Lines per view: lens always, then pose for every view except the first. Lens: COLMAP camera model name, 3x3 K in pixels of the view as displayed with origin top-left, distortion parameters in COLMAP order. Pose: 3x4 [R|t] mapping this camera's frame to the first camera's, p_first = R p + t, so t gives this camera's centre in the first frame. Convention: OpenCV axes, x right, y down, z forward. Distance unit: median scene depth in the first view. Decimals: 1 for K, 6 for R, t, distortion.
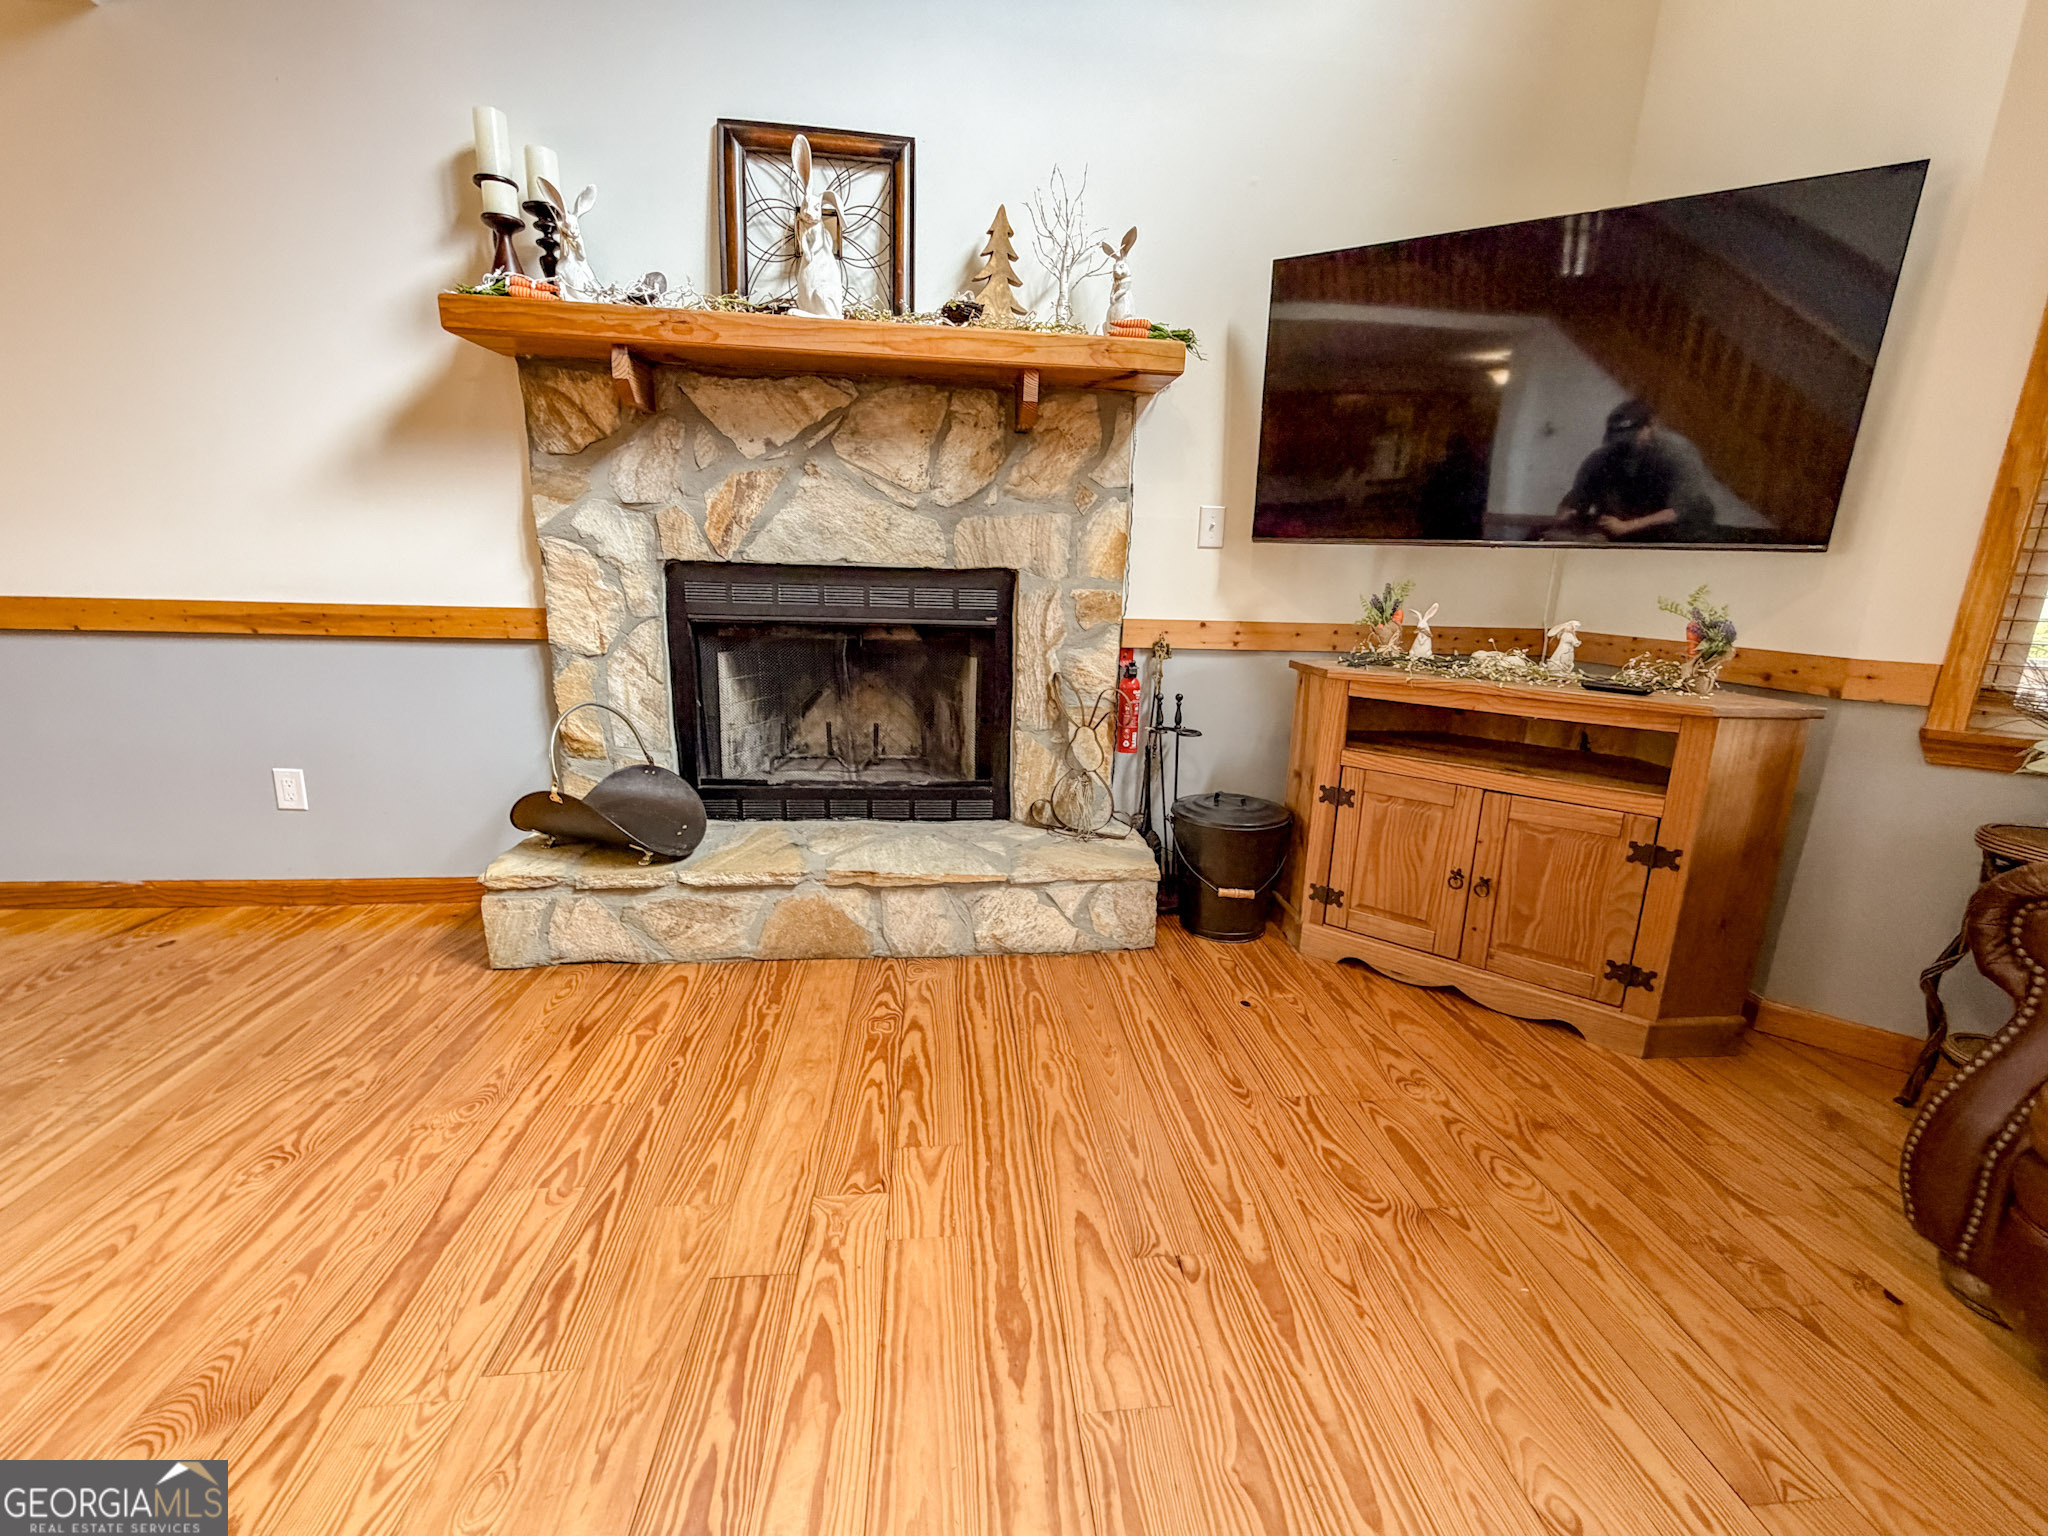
lens RADIAL K [[837.3, 0, 1020.1], [0, 837.3, 766.3], [0, 0, 1]] dist [-0.000098, -0.000130]
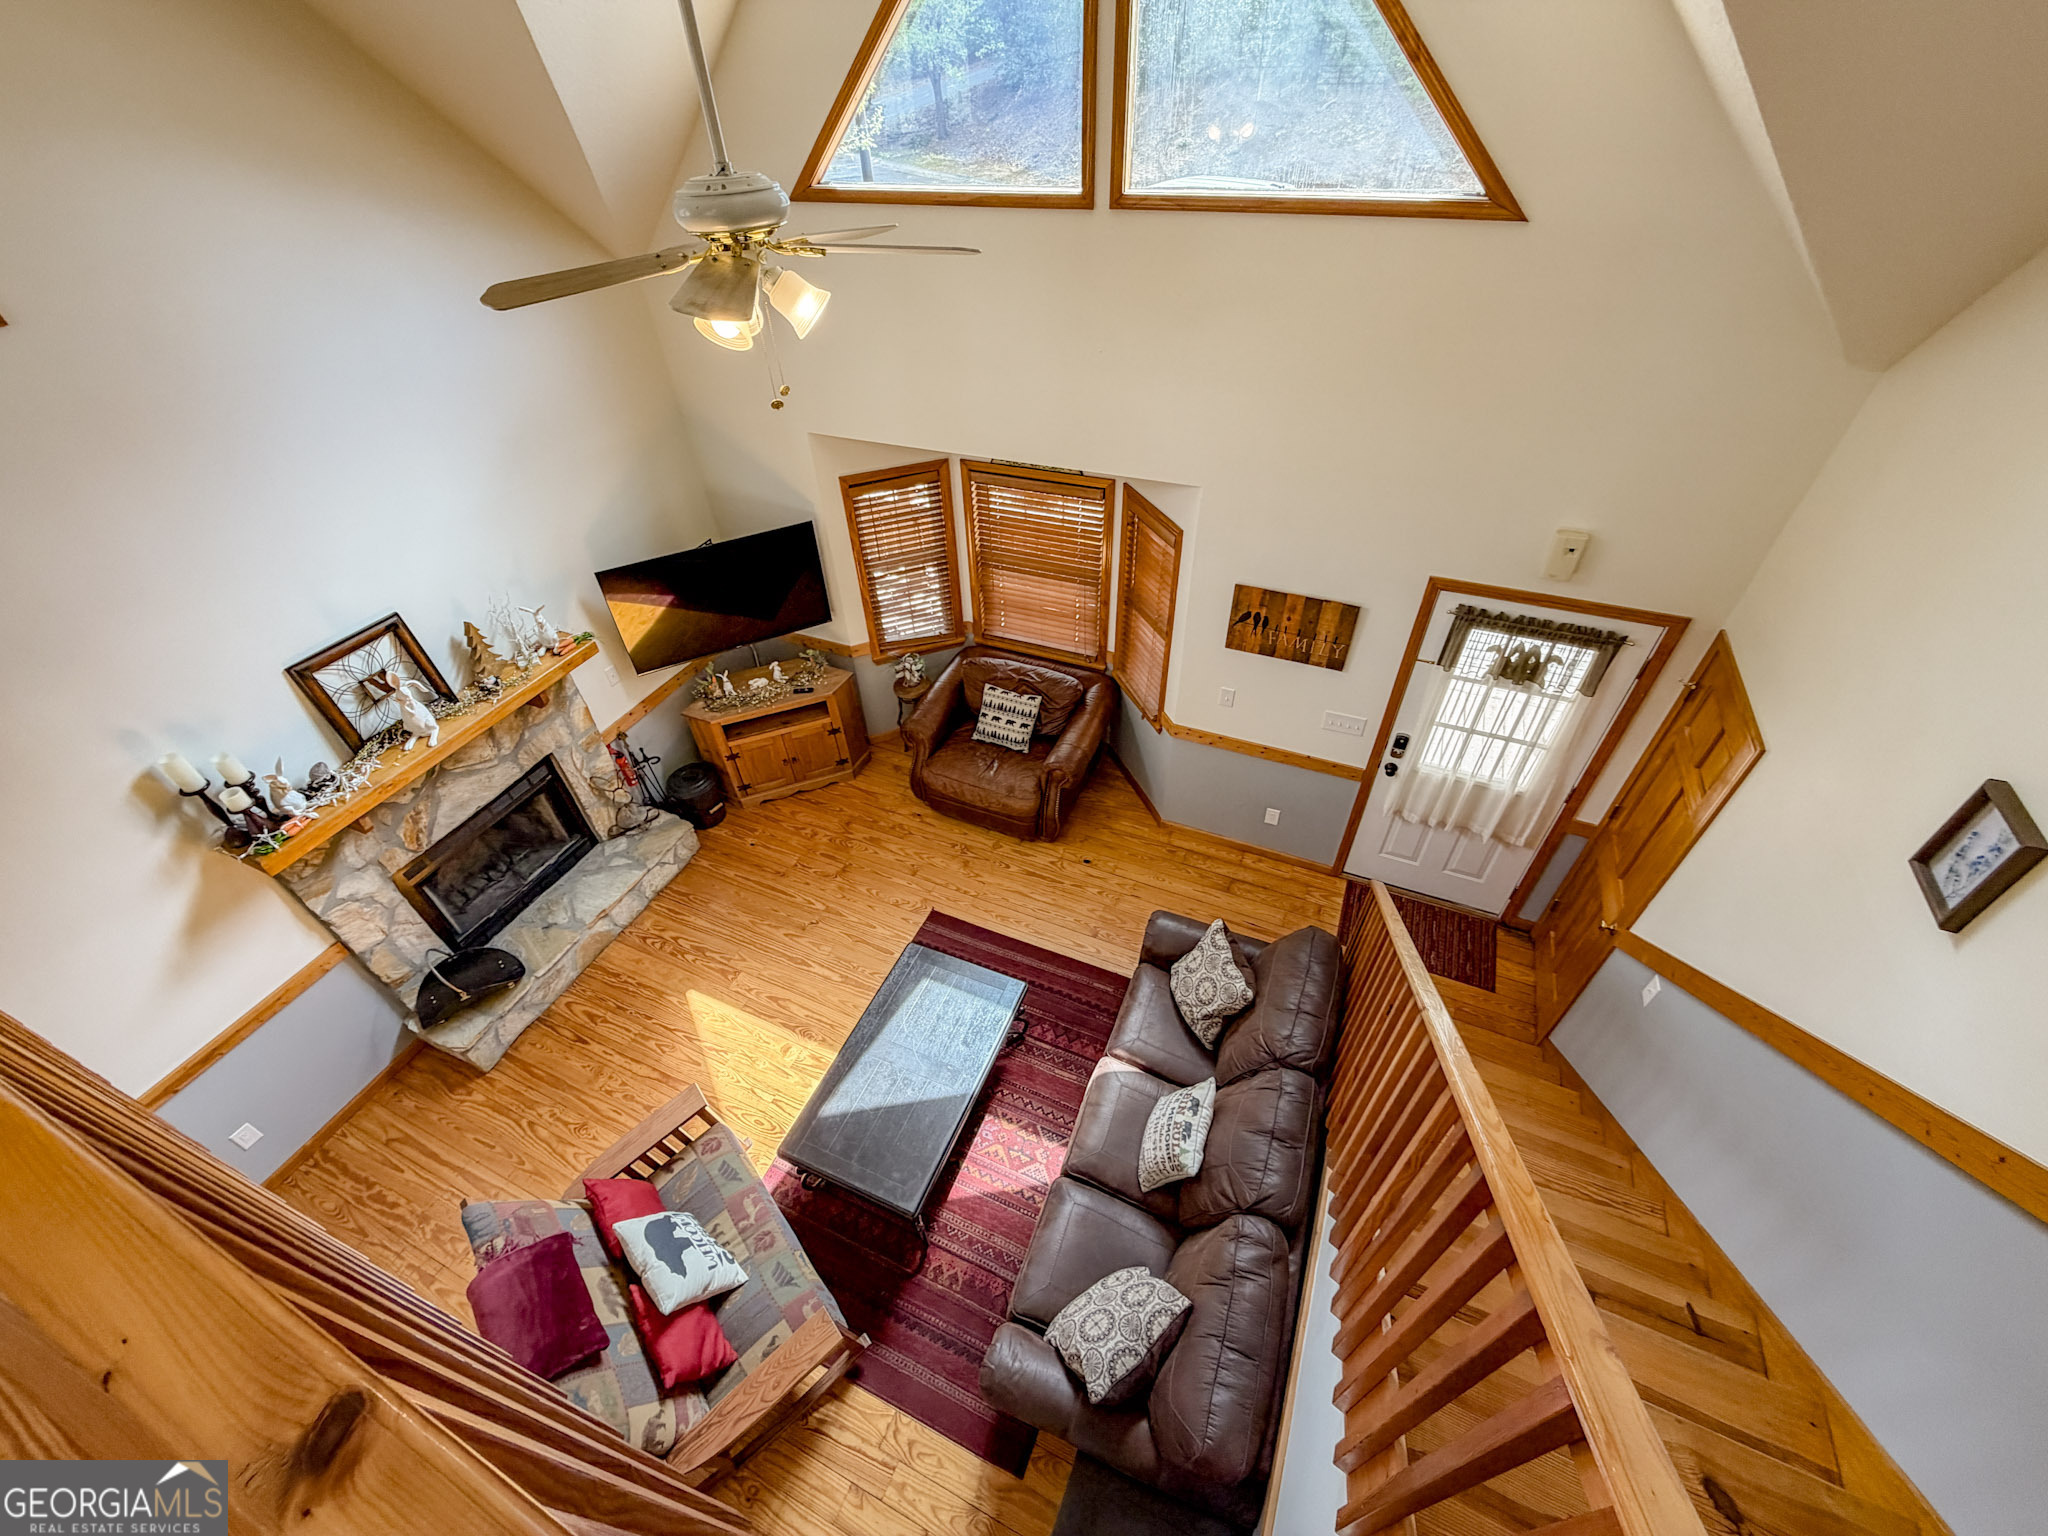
lens RADIAL K [[837.3, 0, 1027.3], [0, 837.3, 770.4], [0, 0, 1]] dist [-0.000098, -0.000130]
pose [[0.497167, -0.616230, 0.610808, -0.717498], [0.250372, 0.775921, 0.579017, -1.128601], [-0.830746, -0.134938, 0.540049, -1.059578]]
